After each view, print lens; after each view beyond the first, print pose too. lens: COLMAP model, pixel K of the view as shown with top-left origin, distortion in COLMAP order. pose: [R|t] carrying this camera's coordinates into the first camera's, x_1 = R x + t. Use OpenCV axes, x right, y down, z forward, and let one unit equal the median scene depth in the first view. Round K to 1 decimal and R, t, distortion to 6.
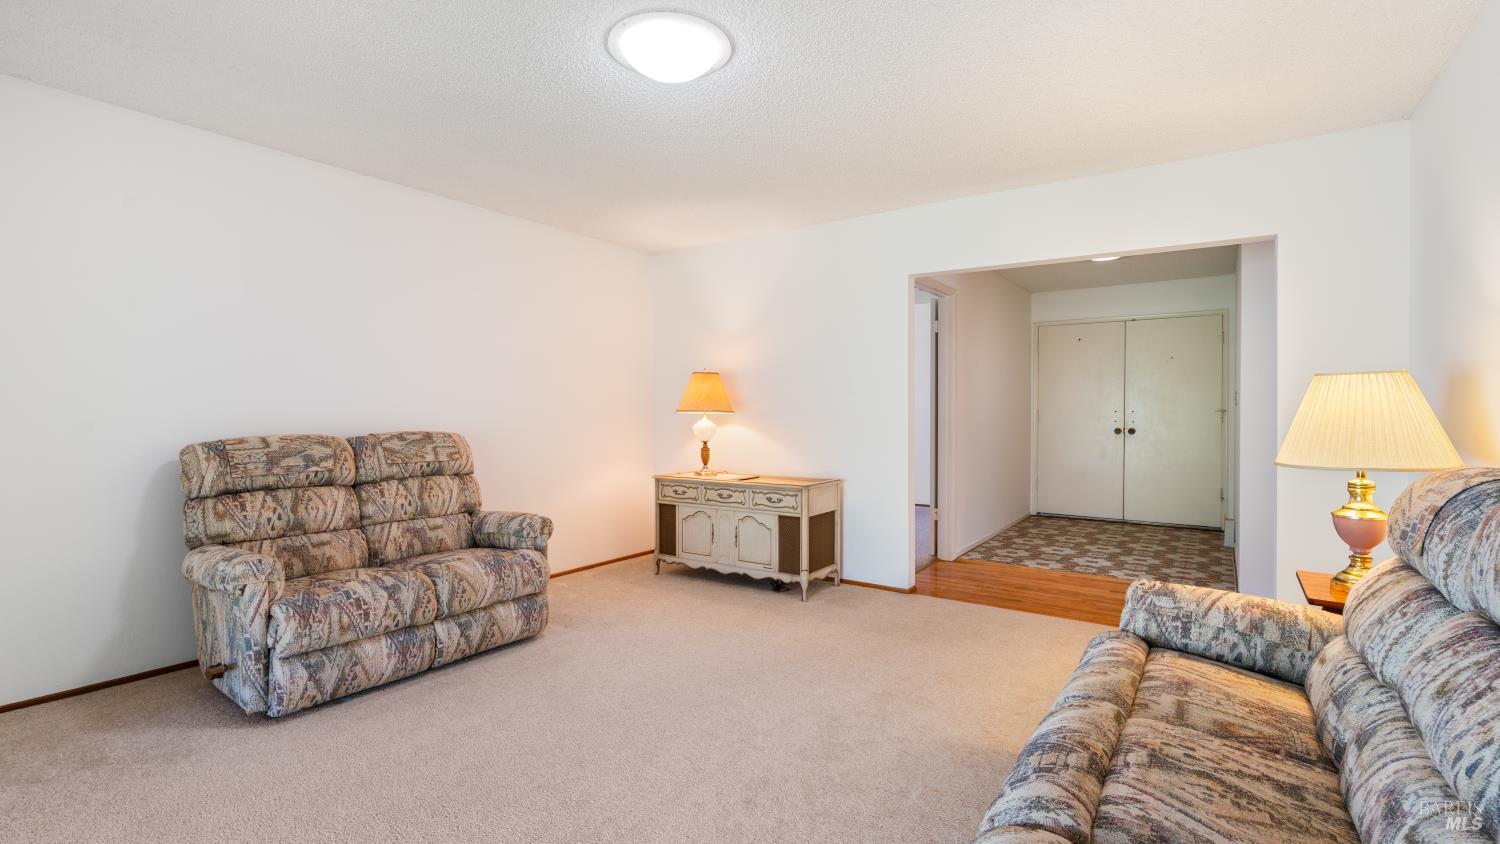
lens RADIAL K [[690.5, 0, 751.2], [0, 690.5, 407.8], [0, 0, 1]] dist [-0.068158, 0.026031]
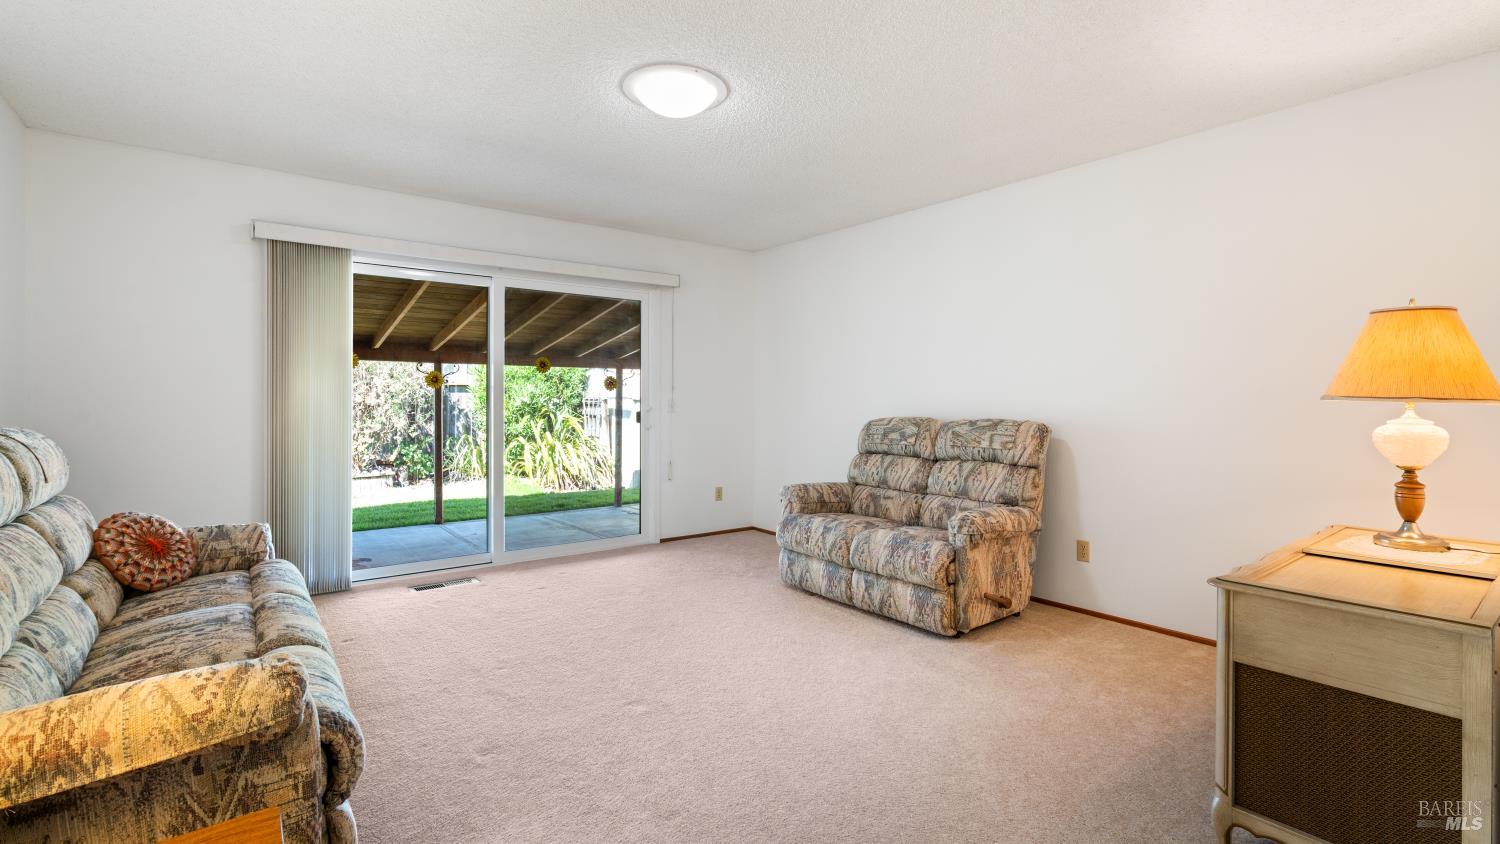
lens RADIAL K [[690.5, 0, 751.2], [0, 690.5, 407.8], [0, 0, 1]] dist [-0.068158, 0.026031]
pose [[-0.335216, 0.005405, -0.942126, 0.693204], [-0.001531, 0.999979, 0.006281, 0.013191], [0.942140, 0.003548, -0.335200, 1.116438]]
